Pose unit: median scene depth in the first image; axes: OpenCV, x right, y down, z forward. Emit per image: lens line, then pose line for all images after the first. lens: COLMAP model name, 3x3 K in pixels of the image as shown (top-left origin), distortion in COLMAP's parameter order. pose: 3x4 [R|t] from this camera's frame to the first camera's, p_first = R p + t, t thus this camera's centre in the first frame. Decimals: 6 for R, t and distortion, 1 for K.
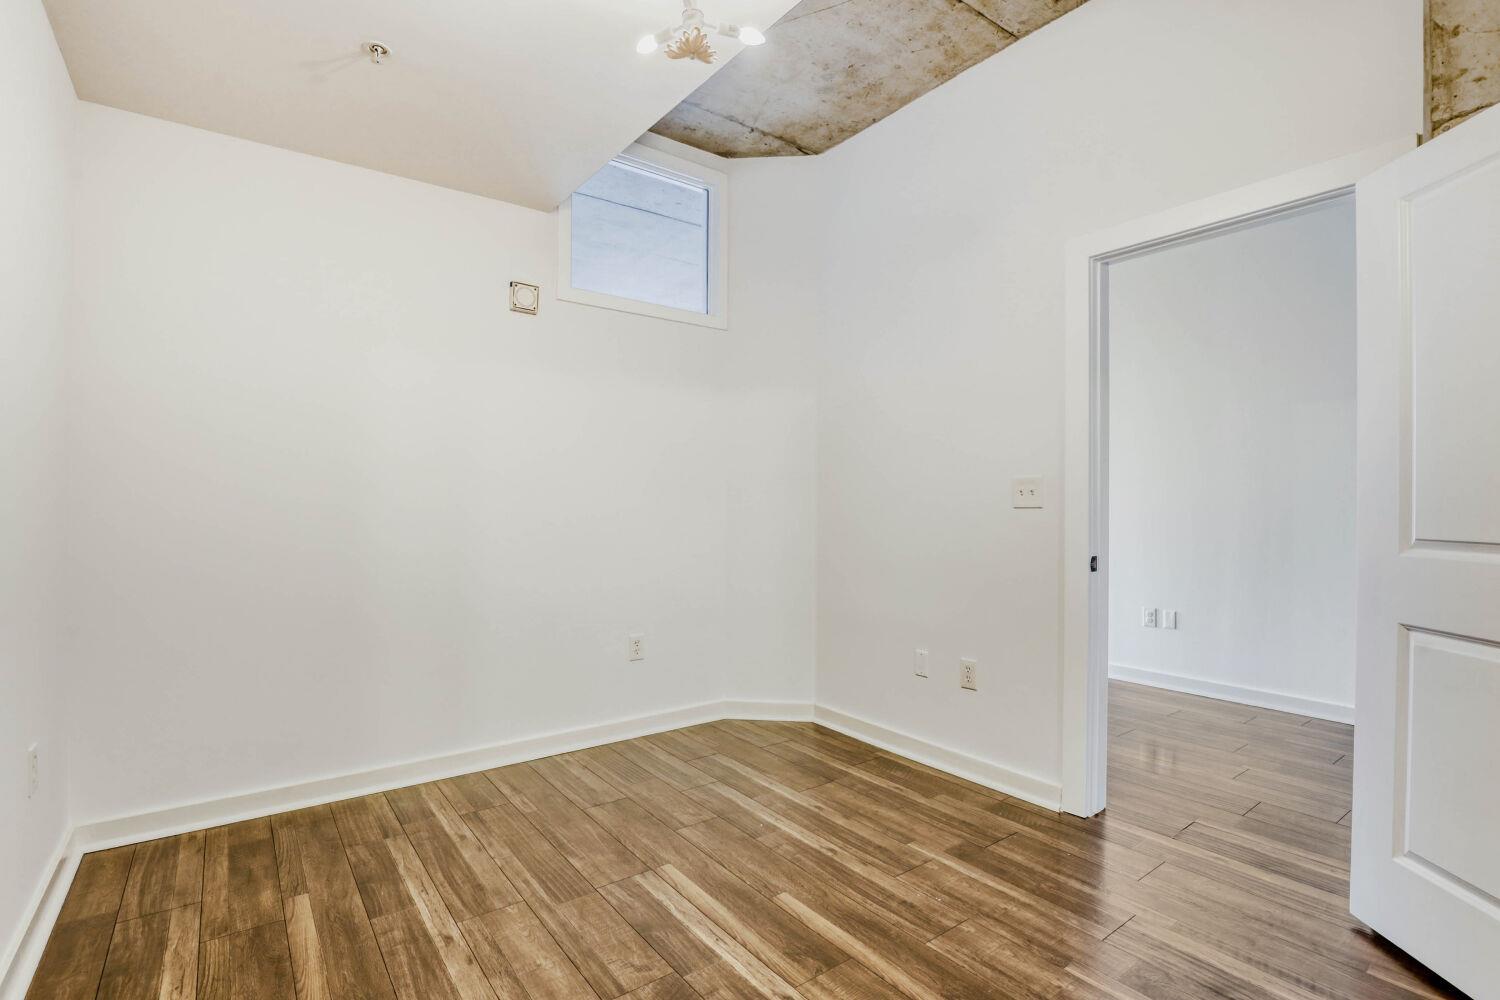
lens RADIAL K [[704.0, 0, 743.0], [0, 704.0, 508.1], [0, 0, 1]] dist [-0.041181, 0.012431]
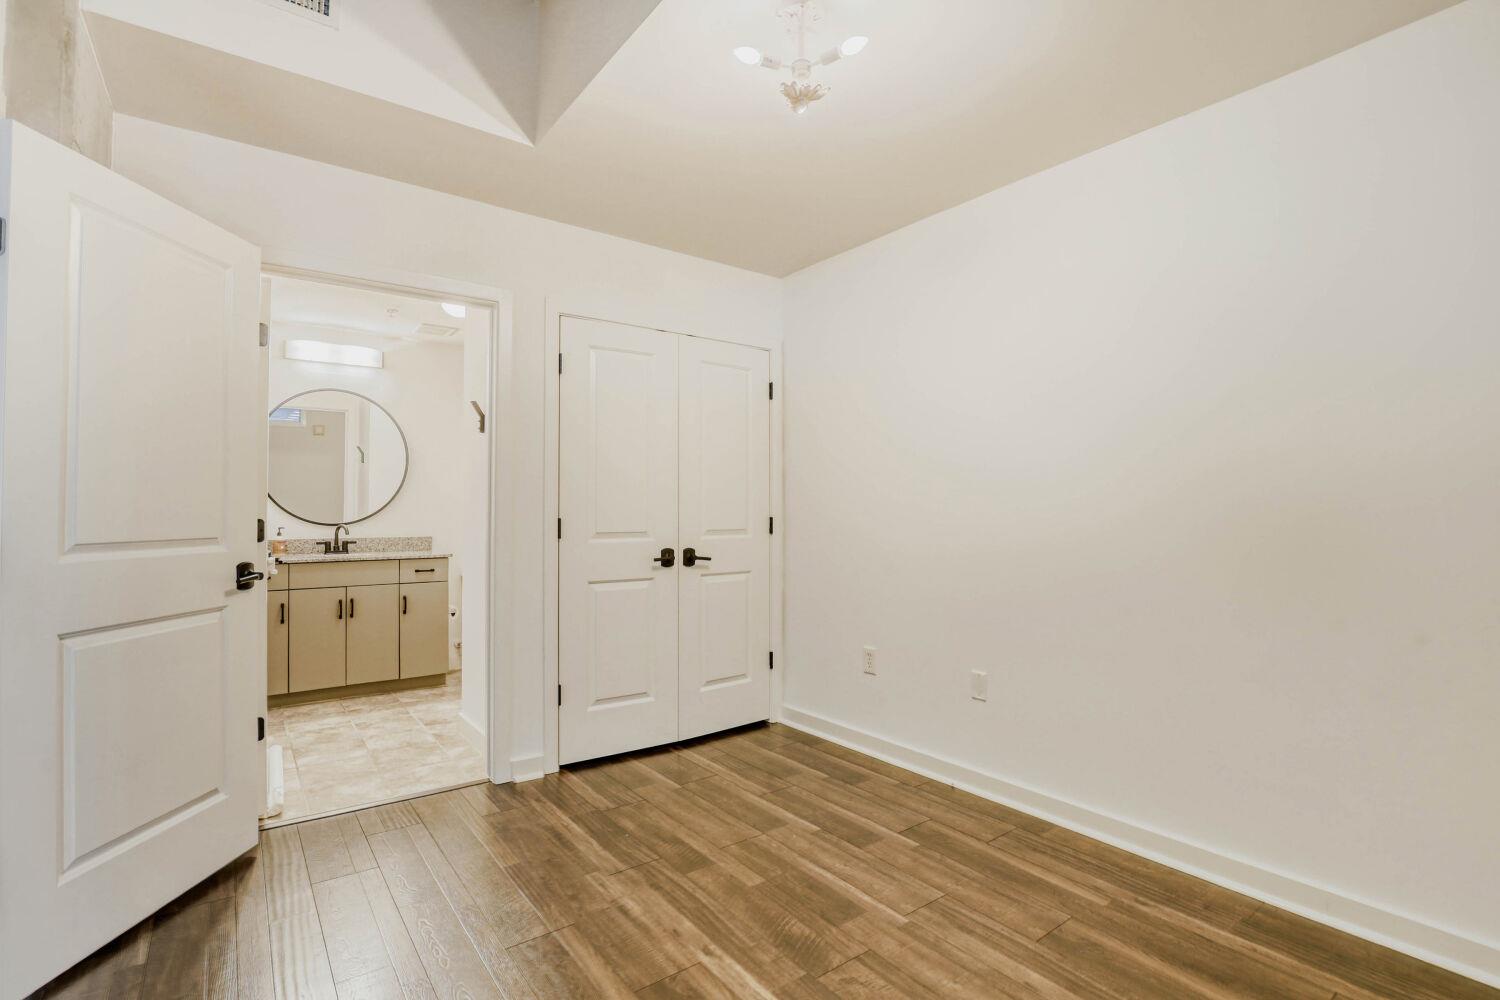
lens RADIAL K [[704.0, 0, 743.0], [0, 704.0, 508.1], [0, 0, 1]] dist [-0.041181, 0.012431]
pose [[-0.999969, -0.006170, -0.004963, 0.012660], [-0.006157, 0.999978, -0.002638, -0.007779], [0.004980, -0.002607, -0.999984, 1.421934]]
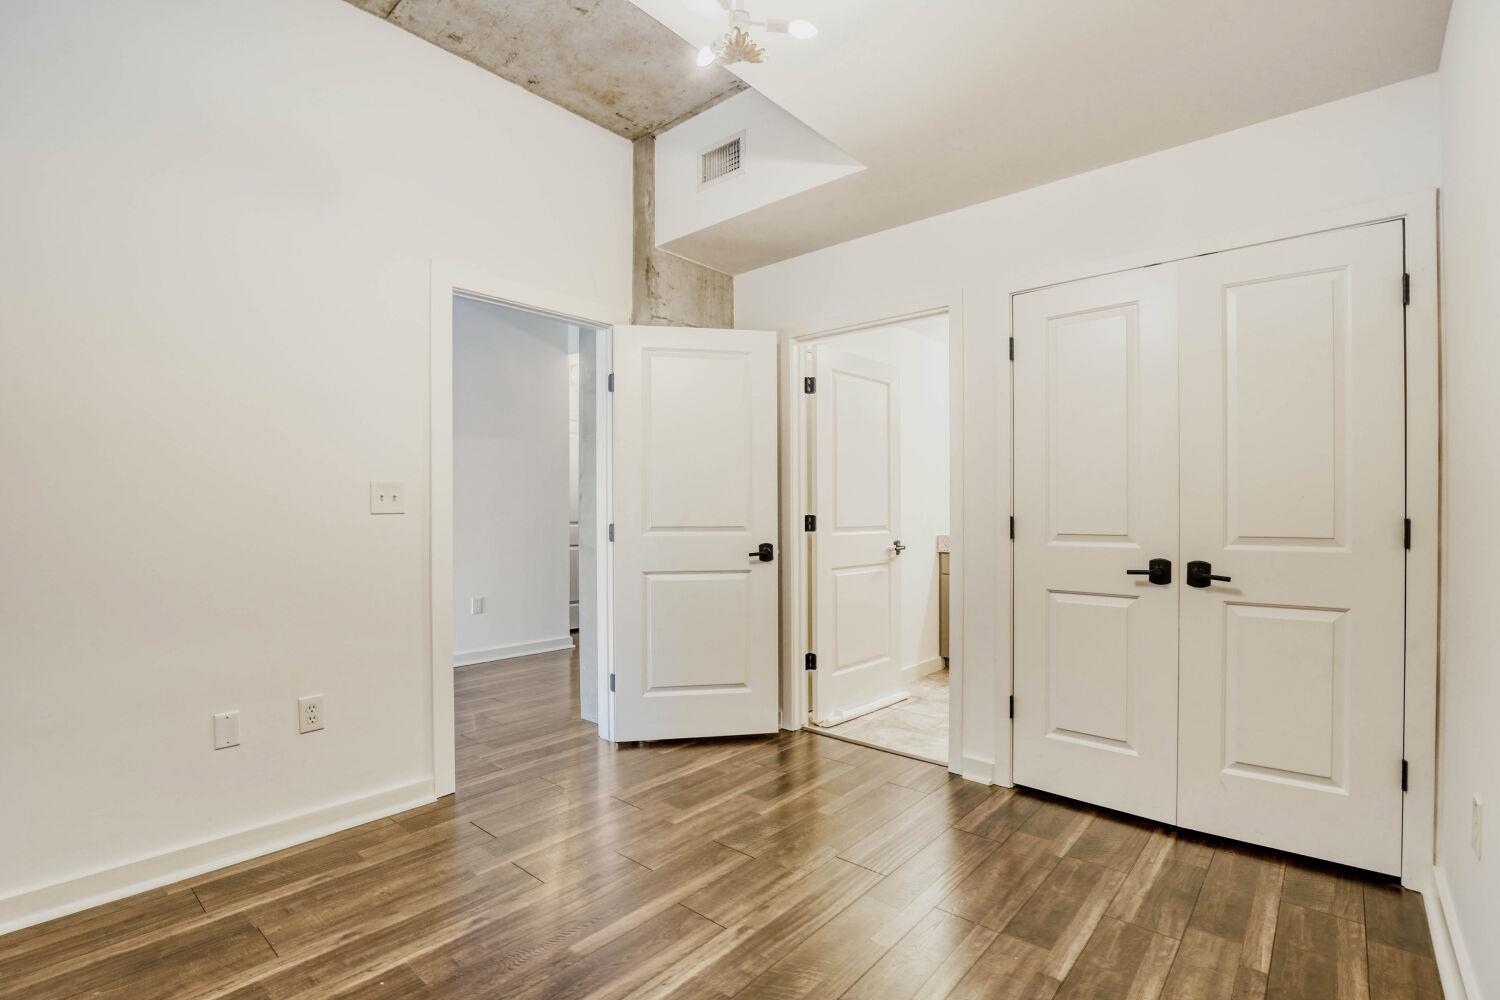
lens RADIAL K [[704.0, 0, 743.0], [0, 704.0, 508.1], [0, 0, 1]] dist [-0.041181, 0.012431]
pose [[-0.212745, -0.004005, 0.977099, -0.728739], [0.001469, 0.999989, 0.004419, -0.011412], [-0.977107, 0.002375, -0.212737, 0.832268]]
